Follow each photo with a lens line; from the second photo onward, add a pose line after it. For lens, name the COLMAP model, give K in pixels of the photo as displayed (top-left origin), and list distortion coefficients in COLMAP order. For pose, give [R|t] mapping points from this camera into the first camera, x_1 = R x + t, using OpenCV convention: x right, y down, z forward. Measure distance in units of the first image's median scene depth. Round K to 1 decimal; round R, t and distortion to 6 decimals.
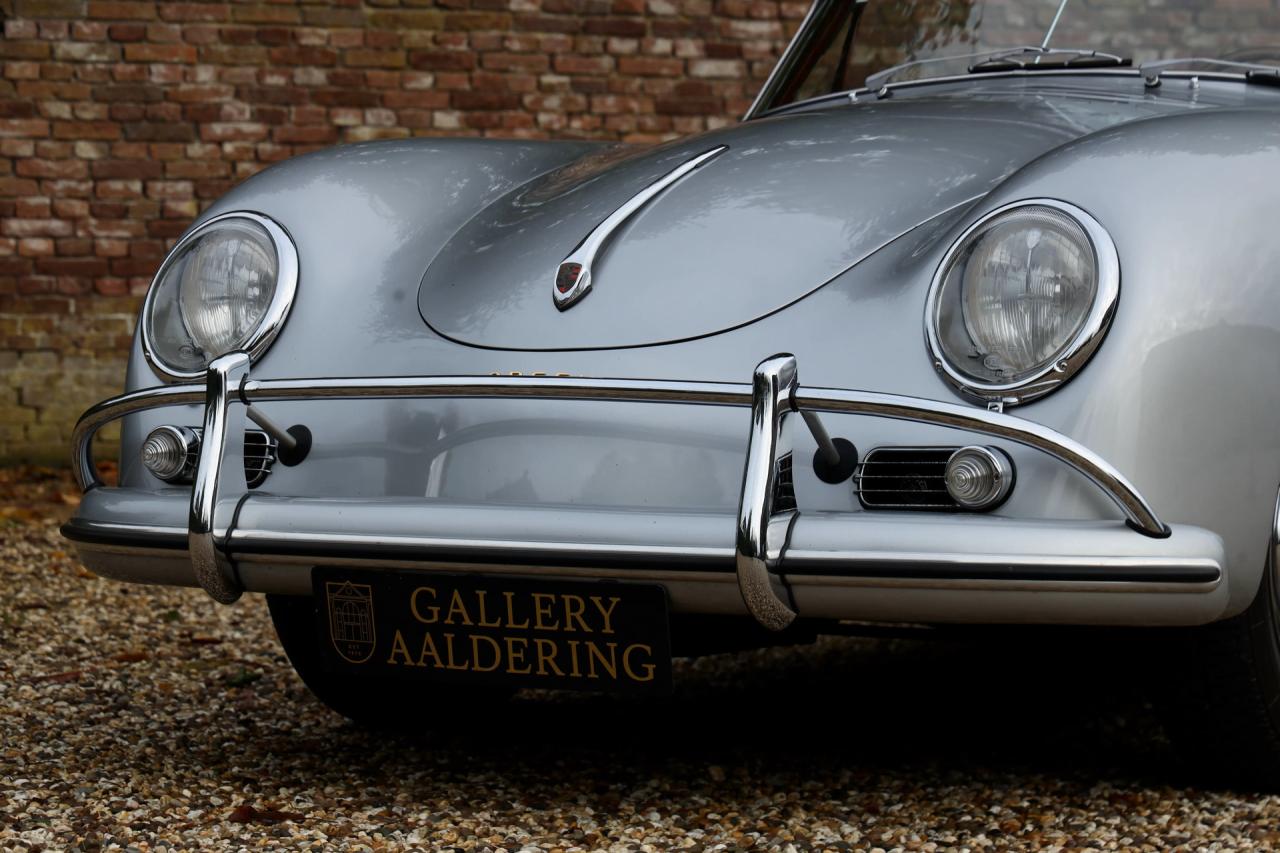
lens RADIAL K [[3802.2, 0, 643.7], [0, 3802.2, 417.6], [0, 0, 1]] dist [0.236982, 0.000000]
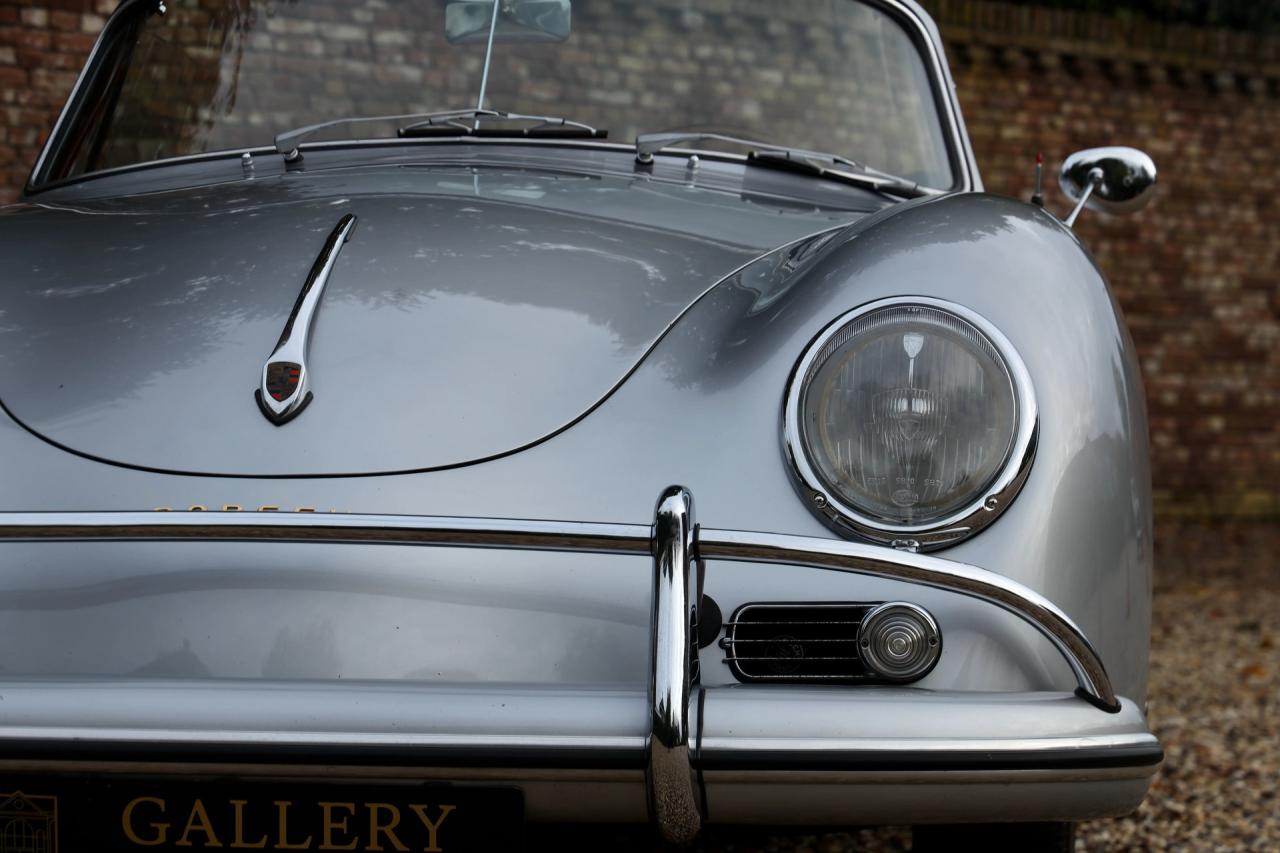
lens RADIAL K [[3802.2, 0, 672.9], [0, 3802.2, 414.8], [0, 0, 1]] dist [0.236982, 0.000000]
pose [[0.890328, 0.011922, 0.455164, -0.308691], [-0.001838, 0.999743, -0.022591, -0.013288], [-0.455316, 0.019277, 0.890121, 0.291235]]
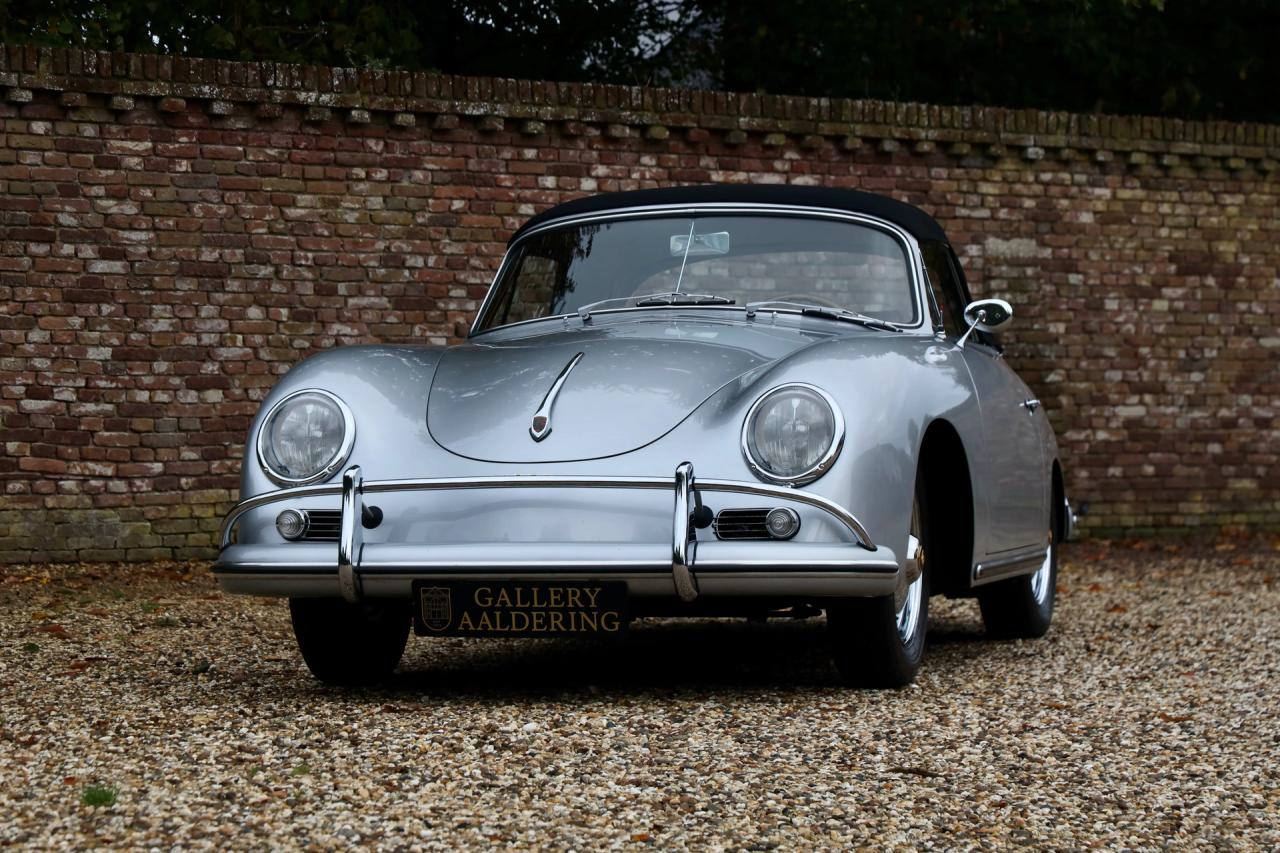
lens RADIAL K [[3802.2, 0, 668.0], [0, 3802.2, 442.9], [0, 0, 1]] dist [0.236982, 0.000000]
pose [[0.952559, -0.007733, 0.304255, -0.550400], [0.017706, 0.999392, -0.030033, 0.031310], [-0.303838, 0.033995, 0.952117, -0.841443]]
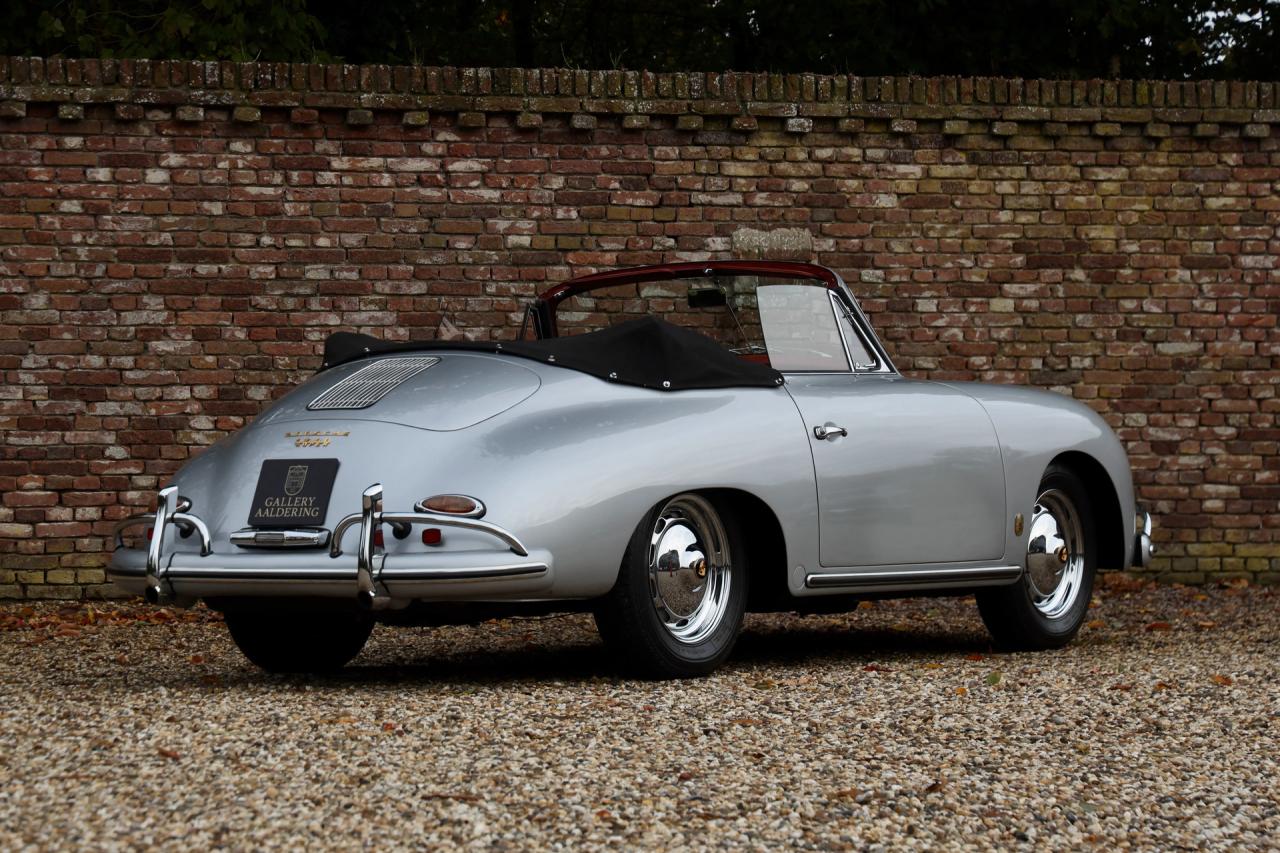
lens RADIAL K [[3802.2, 0, 647.5], [0, 3802.2, 478.2], [0, 0, 1]] dist [0.236982, 0.000000]
pose [[0.998134, -0.010441, -0.060154, 1.231046], [0.008569, 0.999473, -0.031307, 0.025223], [0.060450, 0.030733, 0.997698, -0.450418]]
